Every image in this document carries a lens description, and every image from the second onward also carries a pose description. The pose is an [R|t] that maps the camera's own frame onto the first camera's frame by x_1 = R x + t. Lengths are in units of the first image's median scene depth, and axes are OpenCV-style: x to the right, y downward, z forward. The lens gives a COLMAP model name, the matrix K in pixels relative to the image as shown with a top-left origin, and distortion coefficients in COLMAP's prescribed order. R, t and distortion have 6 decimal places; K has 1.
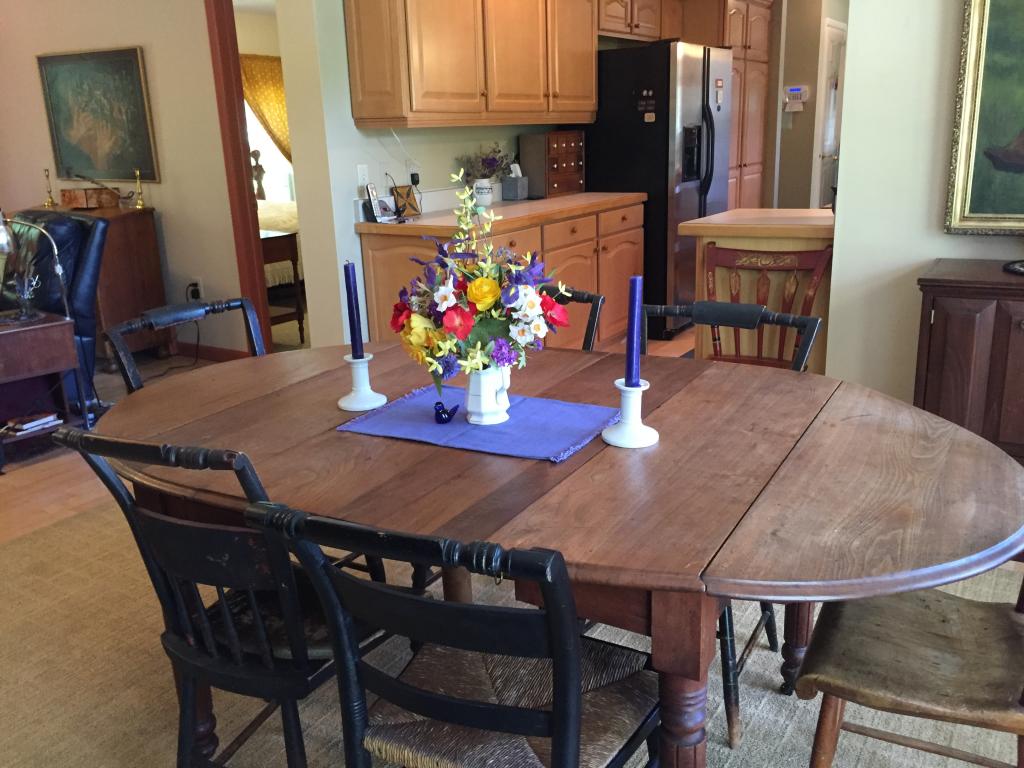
lens RADIAL K [[878.4, 0, 513.9], [0, 878.4, 381.7], [0, 0, 1]] dist [0.073855, -0.096421]
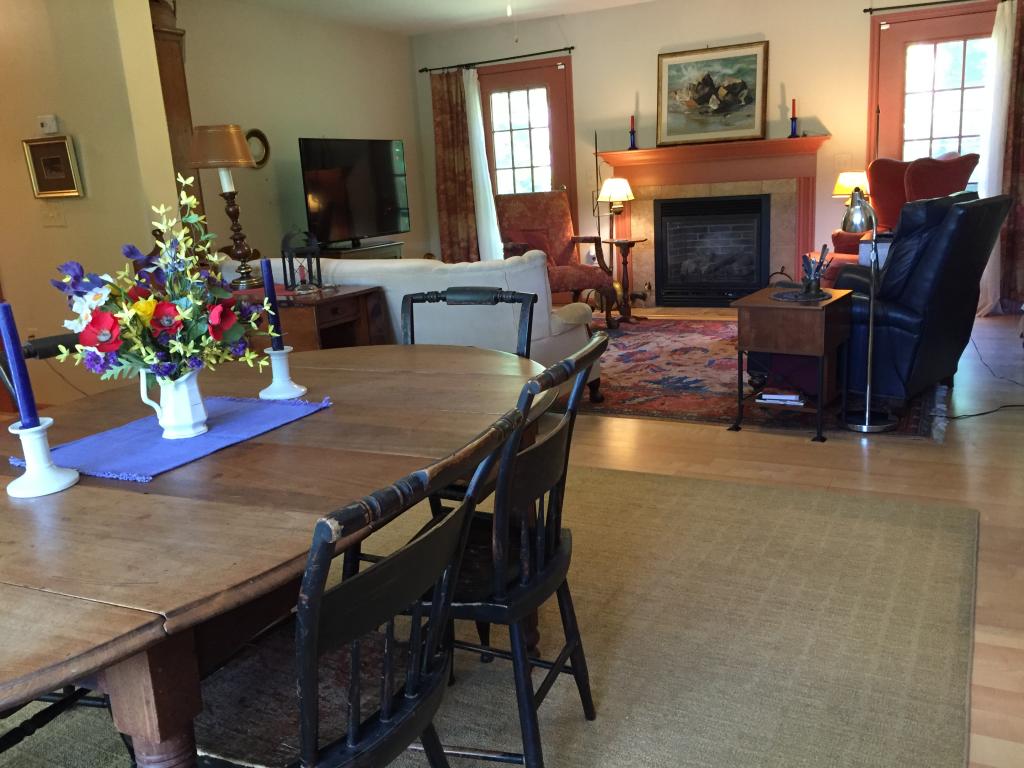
lens RADIAL K [[878.4, 0, 515.1], [0, 878.4, 381.4], [0, 0, 1]] dist [0.073855, -0.096421]
pose [[0.089849, 0.258472, -0.961831, 0.418906], [-0.217079, 0.947601, 0.234370, -0.144389], [0.972010, 0.187735, 0.141250, 0.543409]]
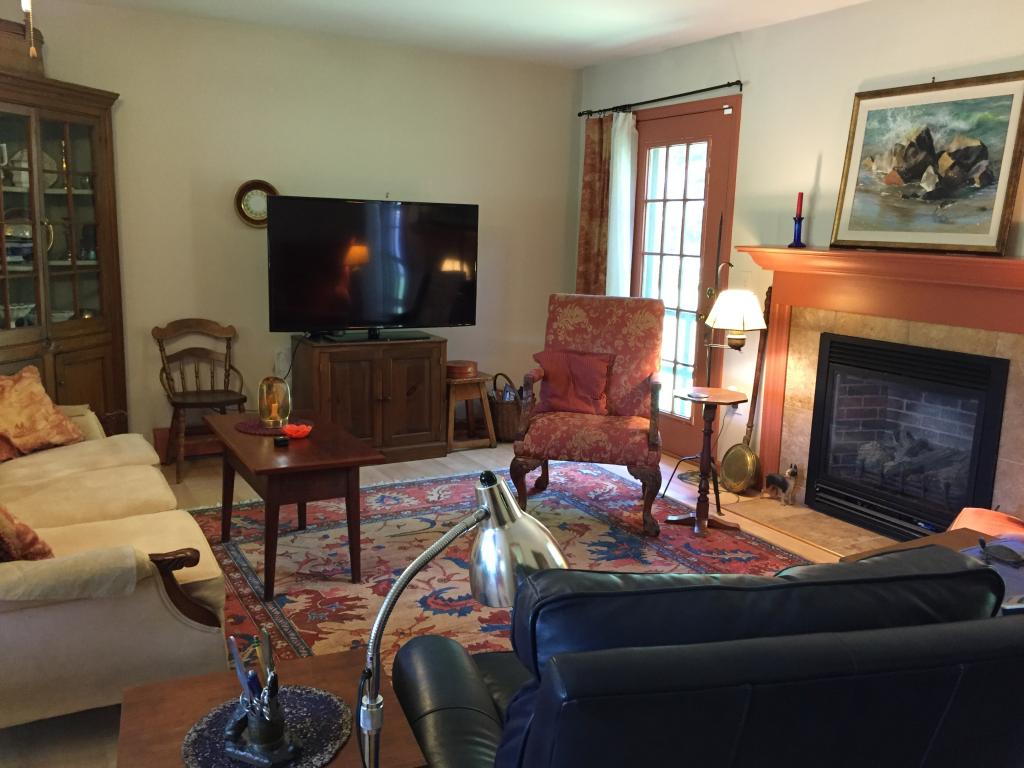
lens RADIAL K [[878.4, 0, 516.3], [0, 878.4, 383.1], [0, 0, 1]] dist [0.073855, -0.096421]
pose [[-0.474273, 0.180533, -0.861668, -0.313562], [-0.250808, 0.910484, 0.328809, -0.352420], [0.843896, 0.372058, -0.386539, 1.166274]]
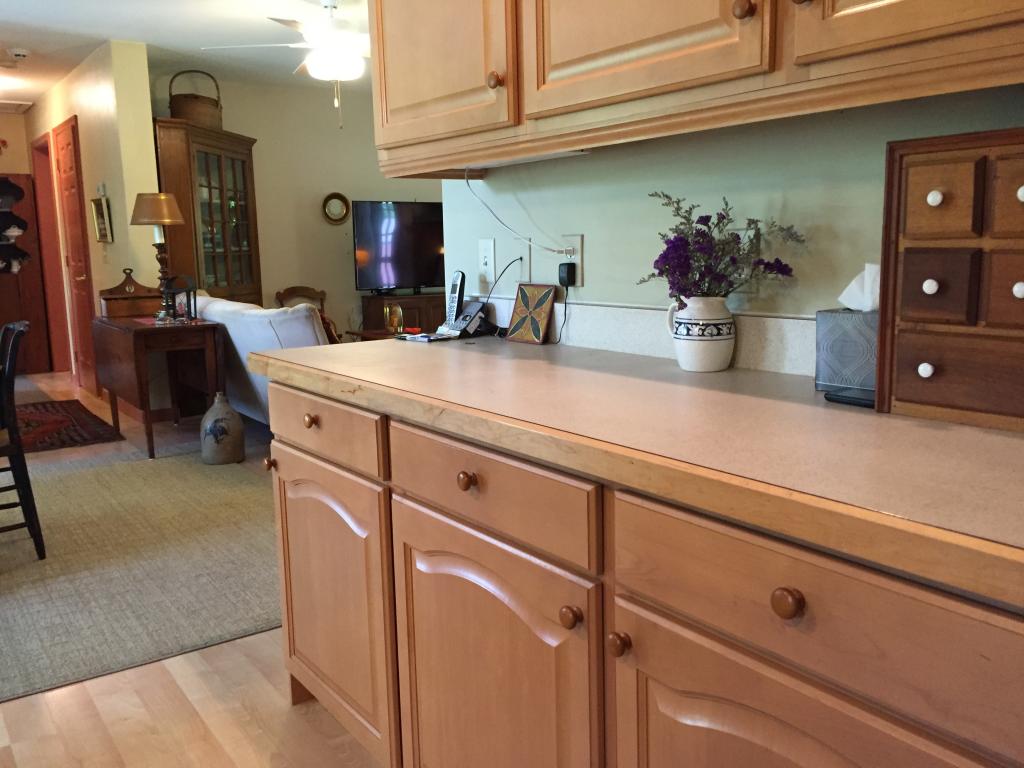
lens RADIAL K [[878.4, 0, 512.5], [0, 878.4, 382.2], [0, 0, 1]] dist [0.073855, -0.096421]
pose [[-0.378478, 0.187980, -0.906321, 0.396913], [-0.220830, 0.932547, 0.285638, -0.353259], [0.898882, 0.308251, -0.311437, 1.319750]]
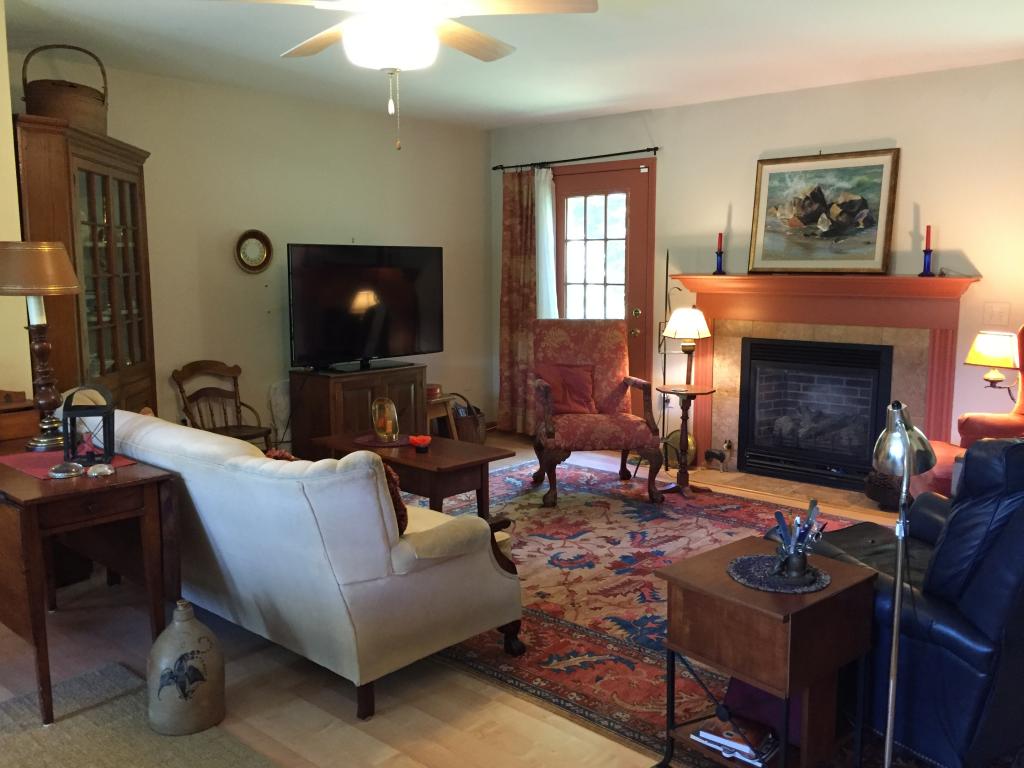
lens RADIAL K [[878.4, 0, 515.7], [0, 878.4, 381.7], [0, 0, 1]] dist [0.073855, -0.096421]
pose [[-0.157380, 0.170523, -0.972704, 0.044273], [-0.263451, 0.942032, 0.207771, -0.274879], [0.951748, 0.288959, -0.103333, 0.841431]]
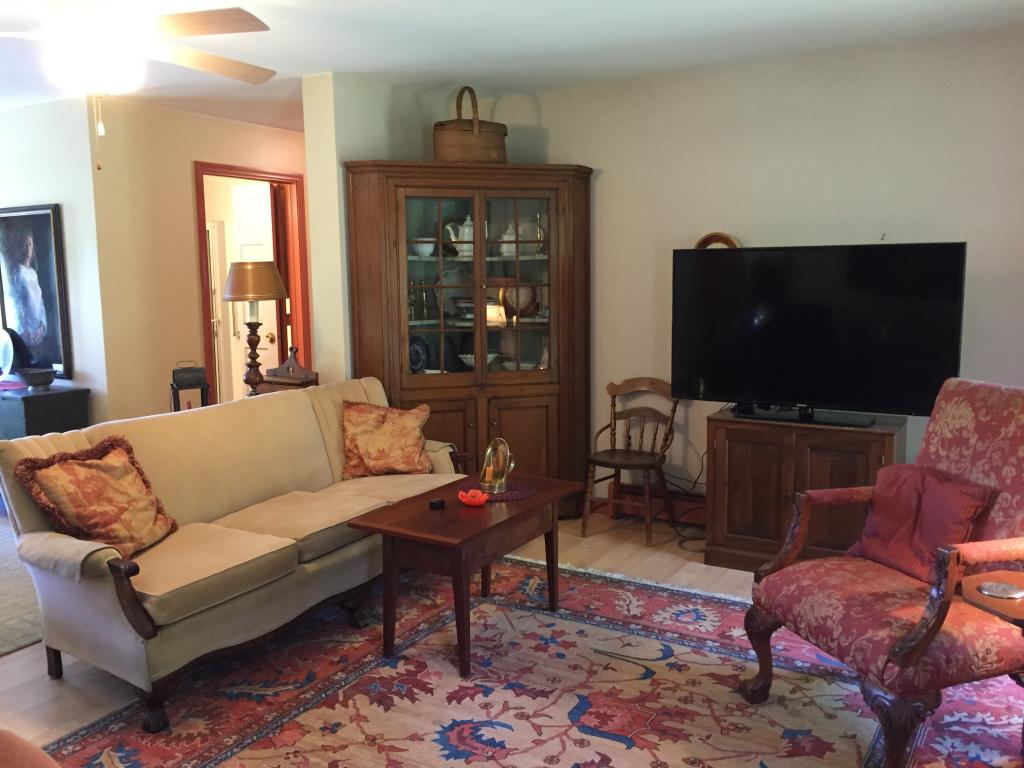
lens RADIAL K [[878.4, 0, 515.3], [0, 878.4, 381.9], [0, 0, 1]] dist [0.073855, -0.096421]
pose [[-0.998701, 0.050171, -0.008943, -1.027253], [0.042626, 0.918558, 0.392982, -0.394919], [0.027931, 0.392090, -0.919503, 1.396542]]
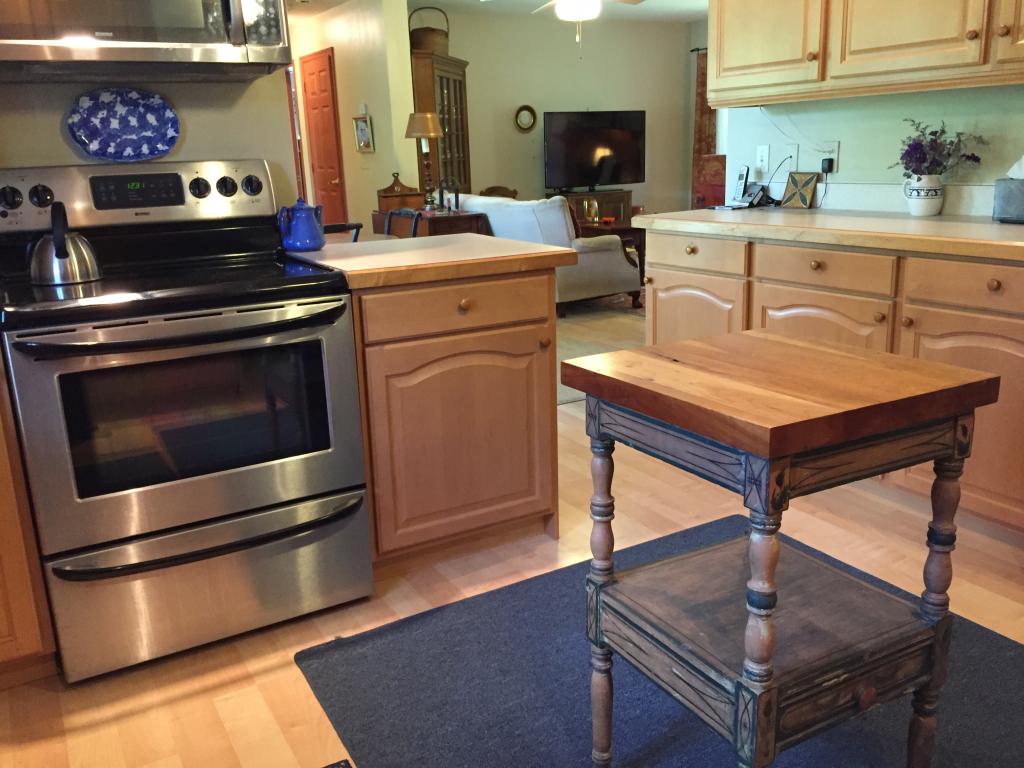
lens RADIAL K [[878.4, 0, 515.8], [0, 878.4, 383.3], [0, 0, 1]] dist [0.073855, -0.096421]
pose [[-0.456563, 0.281776, -0.843891, 0.875694], [-0.190611, 0.895517, 0.402139, -0.374274], [0.869033, 0.344457, -0.355150, 1.283456]]
